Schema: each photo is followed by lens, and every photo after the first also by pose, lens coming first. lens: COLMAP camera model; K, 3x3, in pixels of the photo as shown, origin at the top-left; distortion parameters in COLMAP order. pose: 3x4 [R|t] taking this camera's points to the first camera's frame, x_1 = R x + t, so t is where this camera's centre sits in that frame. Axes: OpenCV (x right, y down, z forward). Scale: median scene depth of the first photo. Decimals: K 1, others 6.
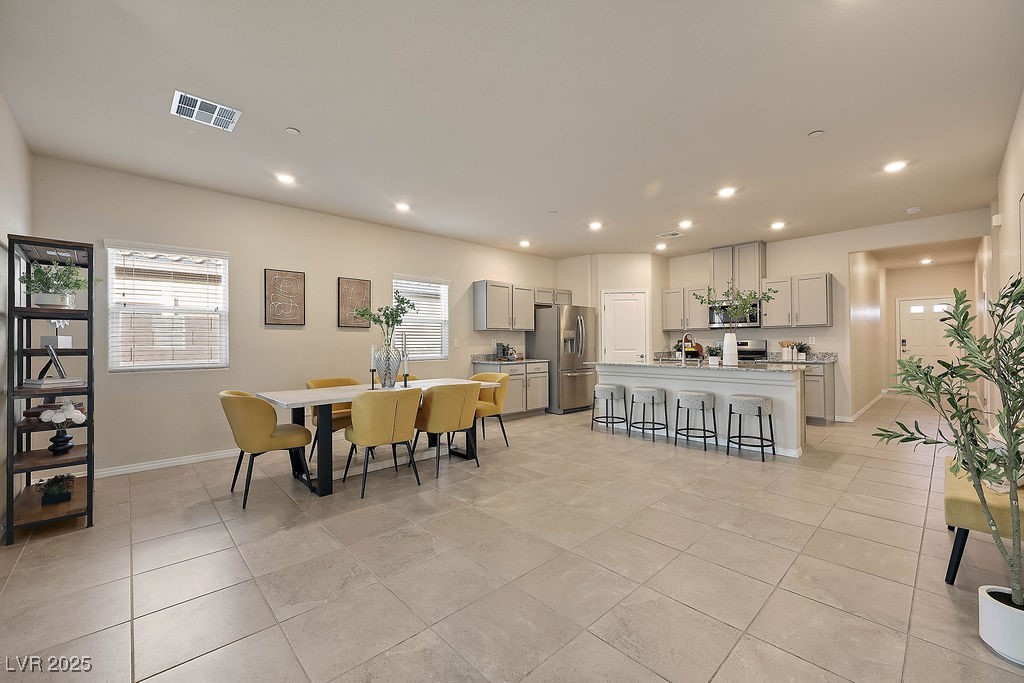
lens RADIAL K [[414.5, 0, 507.3], [0, 414.5, 342.8], [0, 0, 1]] dist [-0.000581, -0.000398]
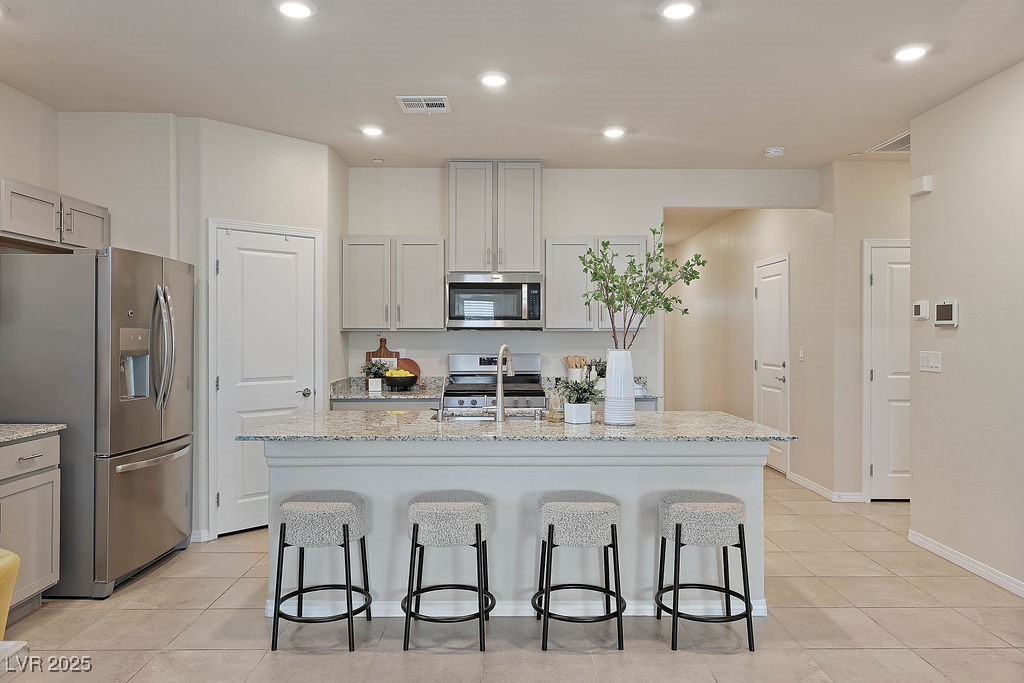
lens RADIAL K [[738.3, 0, 511.3], [0, 738.3, 334.7], [0, 0, 1]] dist [0.031506, 0.001265]
pose [[0.680180, 0.009683, 0.732981, -0.081239], [-0.006922, 0.999953, -0.006787, -0.024434], [-0.733013, -0.000458, 0.680215, 0.407364]]
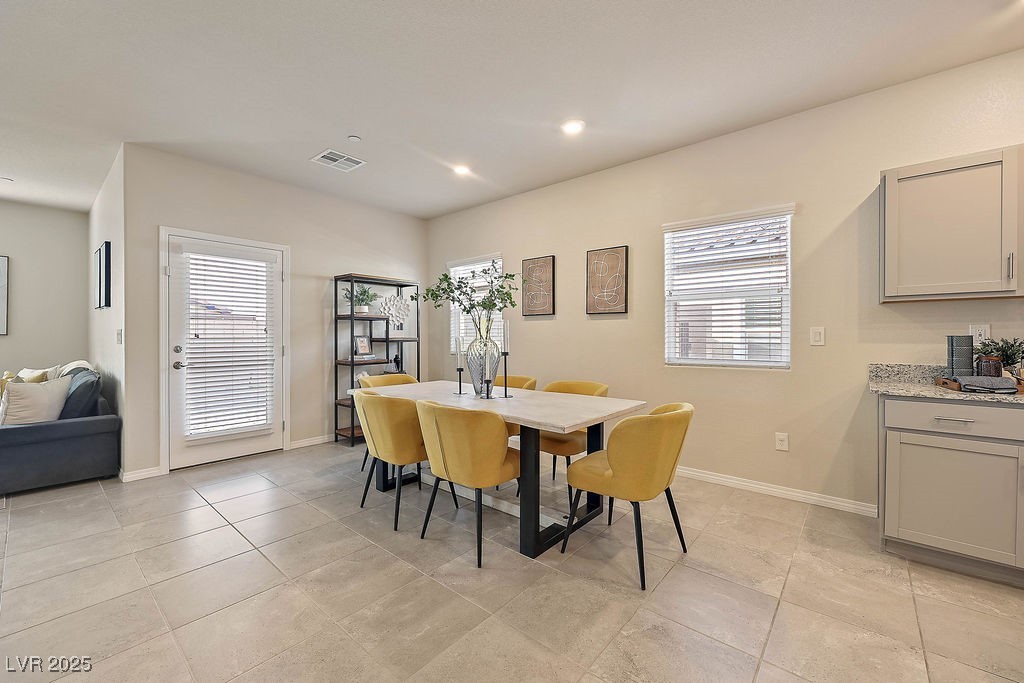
lens RADIAL K [[414.5, 0, 509.7], [0, 414.5, 337.9], [0, 0, 1]] dist [-0.000581, -0.000398]
pose [[0.112662, 0.010085, -0.993582, 0.285696], [-0.000632, 0.999949, 0.010078, -0.001069], [0.993633, -0.000508, 0.112662, 0.603626]]
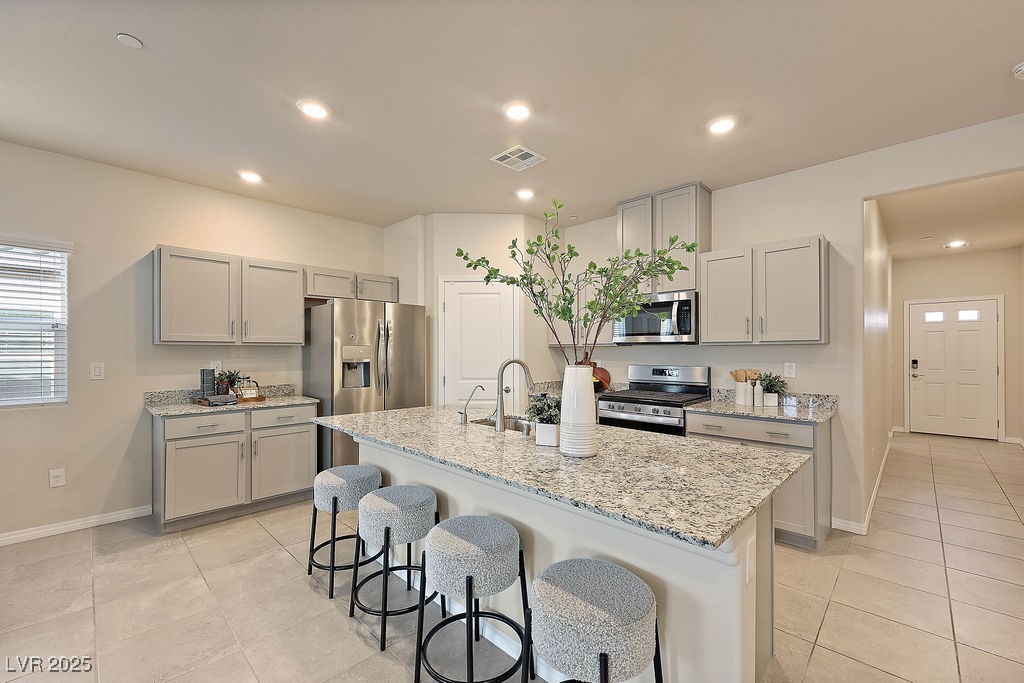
lens RADIAL K [[414.5, 0, 507.8], [0, 414.5, 353.7], [0, 0, 1]] dist [-0.000581, -0.000398]
pose [[0.999006, 0.006595, 0.044090, 0.341989], [-0.006897, 0.999954, 0.006705, -0.025995], [-0.044044, -0.007002, 0.999005, 0.473541]]
